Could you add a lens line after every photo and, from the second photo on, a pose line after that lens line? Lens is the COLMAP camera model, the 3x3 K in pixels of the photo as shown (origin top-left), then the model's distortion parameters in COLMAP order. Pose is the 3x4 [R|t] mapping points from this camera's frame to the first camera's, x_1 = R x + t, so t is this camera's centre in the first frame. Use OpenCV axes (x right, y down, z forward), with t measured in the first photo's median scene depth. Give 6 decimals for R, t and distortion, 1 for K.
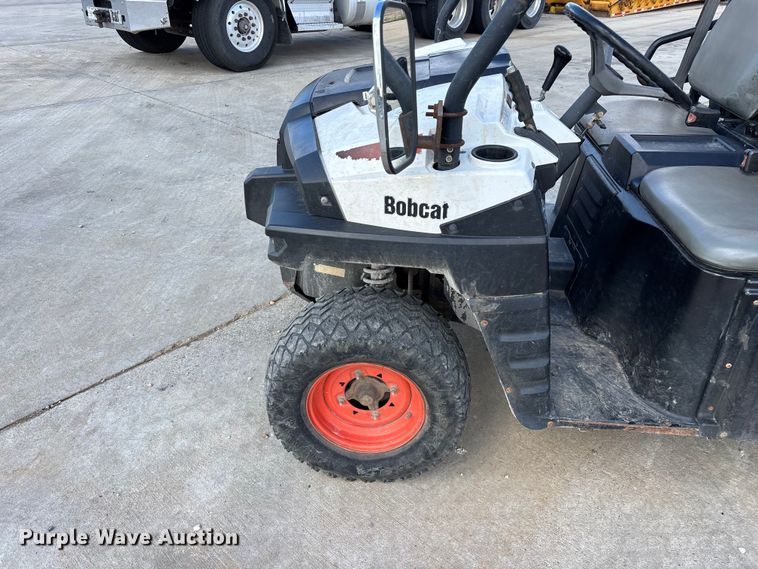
lens RADIAL K [[569.0, 0, 377.5], [0, 569.0, 286.9], [0, 0, 1]] dist [0.057811, -0.059050]
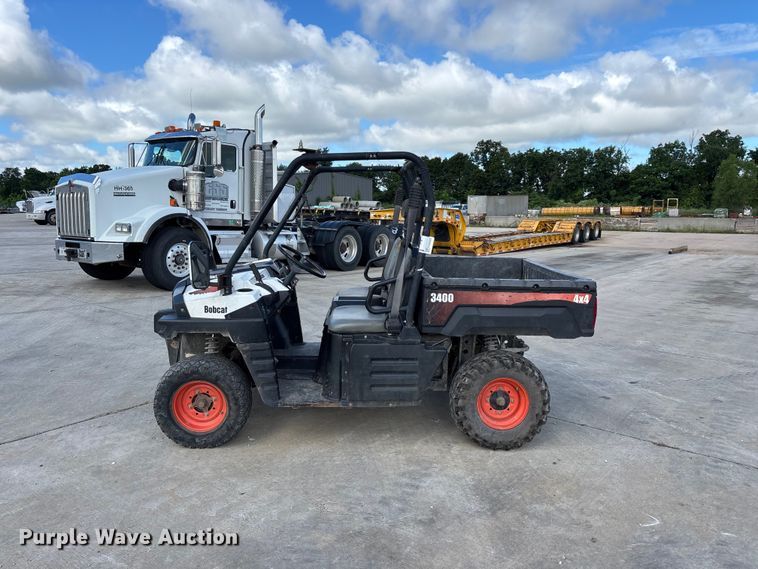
lens RADIAL K [[570.6, 0, 380.9], [0, 570.6, 293.2], [0, 0, 1]] dist [0.059557, -0.060941]
pose [[0.994194, -0.007503, 0.107339, 0.409193], [0.046406, 0.929918, -0.364828, 0.604164], [-0.097079, 0.367692, 0.924867, -1.200330]]
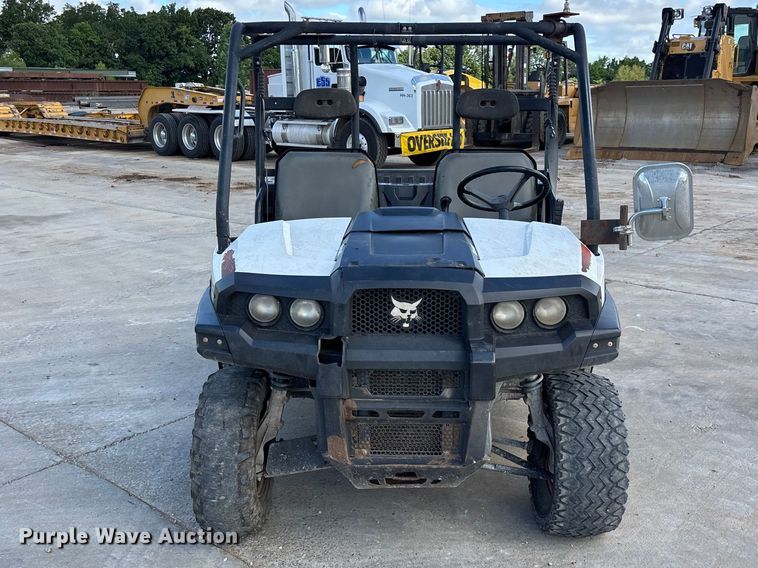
lens RADIAL K [[767.8, 0, 395.5], [0, 767.8, 281.5], [0, 0, 1]] dist [0.089054, -0.204862]
pose [[-0.061817, -0.238400, 0.969198, -1.494909], [0.508808, 0.827874, 0.236090, -0.705452], [-0.858657, 0.507730, 0.070123, 0.994346]]
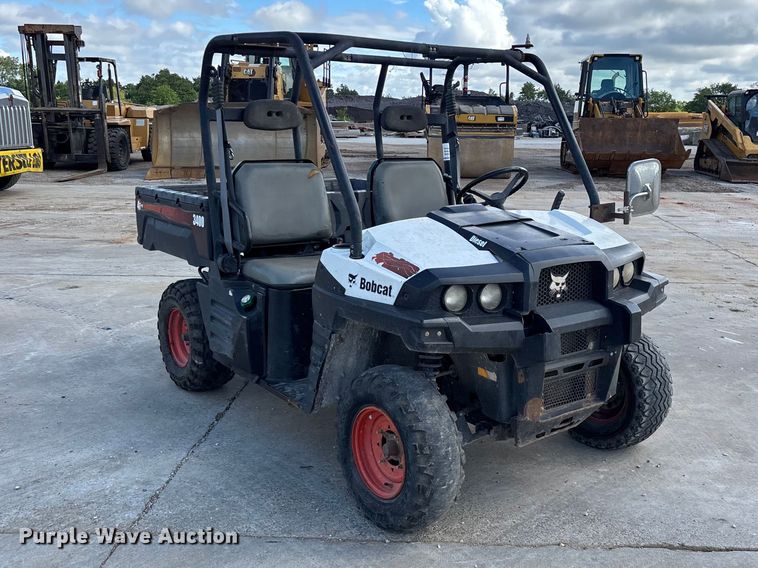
lens RADIAL K [[772.9, 0, 414.6], [0, 772.9, 267.5], [0, 0, 1]] dist [0.035607, -0.013862]
pose [[-0.664049, -0.151334, 0.732214, -1.168693], [0.367763, 0.786541, 0.496089, -1.321184], [-0.650991, 0.598709, -0.466646, 2.107069]]
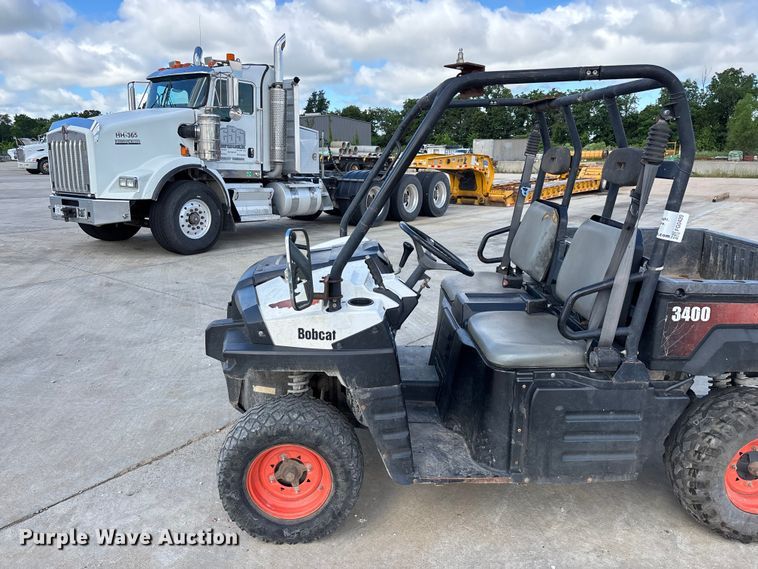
lens RADIAL K [[571.2, 0, 372.3], [0, 571.2, 281.6], [0, 0, 1]] dist [0.057054, -0.063566]
pose [[0.994855, -0.021655, 0.098964, 0.049478], [0.050273, 0.953643, -0.296711, 0.161352], [-0.087951, 0.300160, 0.949826, -0.483239]]
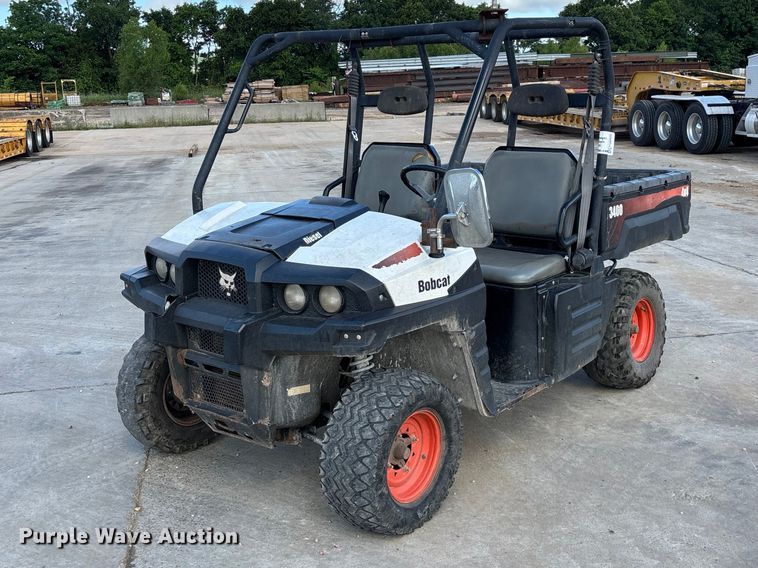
lens RADIAL K [[878.7, 0, 406.3], [0, 878.7, 253.2], [0, 0, 1]] dist [0.032006, 0.016490]
pose [[0.562195, -0.171901, 0.808942, -1.438653], [0.440728, 0.889960, -0.117178, 0.029919], [-0.699782, 0.422400, 0.576093, -0.296999]]
